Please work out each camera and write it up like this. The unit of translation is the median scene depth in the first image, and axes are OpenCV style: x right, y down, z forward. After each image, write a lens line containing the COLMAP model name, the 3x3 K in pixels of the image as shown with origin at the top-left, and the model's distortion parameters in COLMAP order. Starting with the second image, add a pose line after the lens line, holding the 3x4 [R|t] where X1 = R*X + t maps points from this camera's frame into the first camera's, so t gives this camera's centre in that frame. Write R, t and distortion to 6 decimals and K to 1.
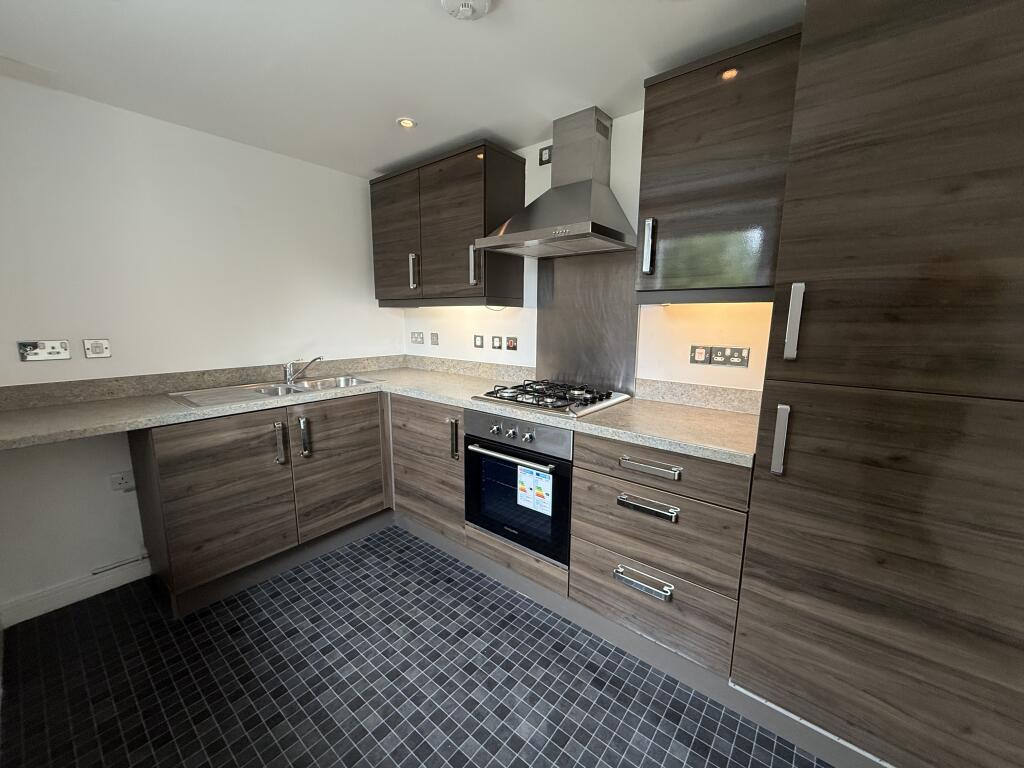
lens RADIAL K [[407.5, 0, 507.3], [0, 407.5, 385.9], [0, 0, 1]] dist [0.000104, 0.000077]
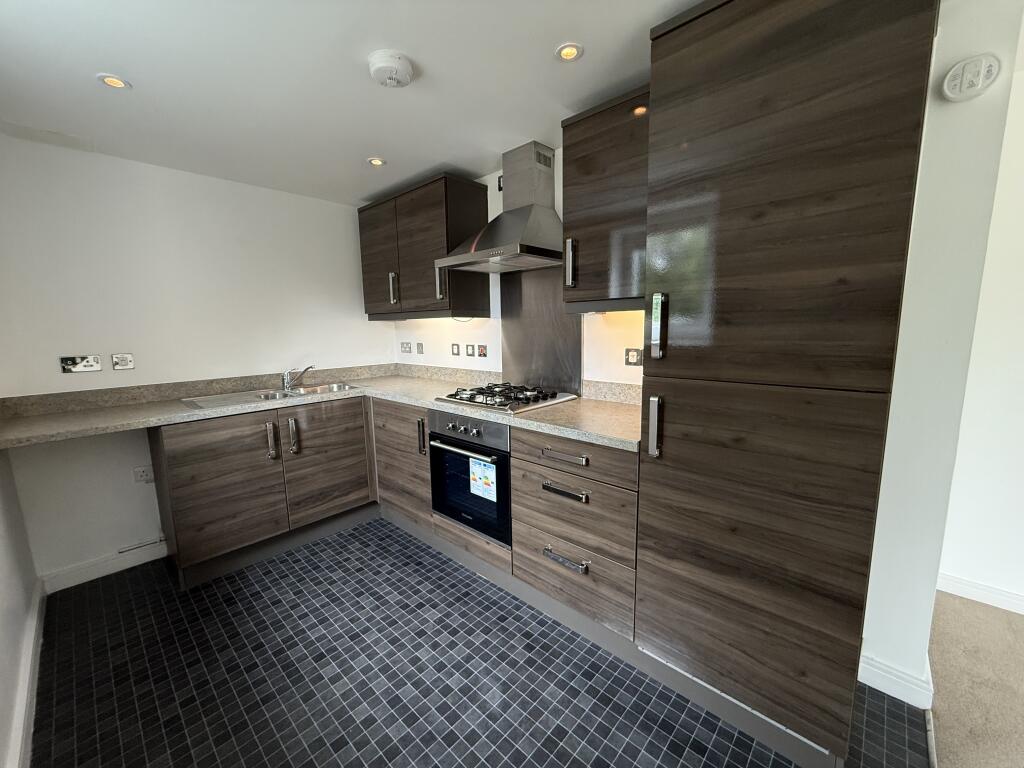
lens RADIAL K [[407.5, 0, 507.3], [0, 407.5, 385.9], [0, 0, 1]] dist [0.000104, 0.000077]
pose [[0.997815, -0.014670, -0.064422, 0.207006], [0.013278, 0.999670, -0.021977, 0.021778], [0.064723, 0.021074, 0.997681, -0.126603]]
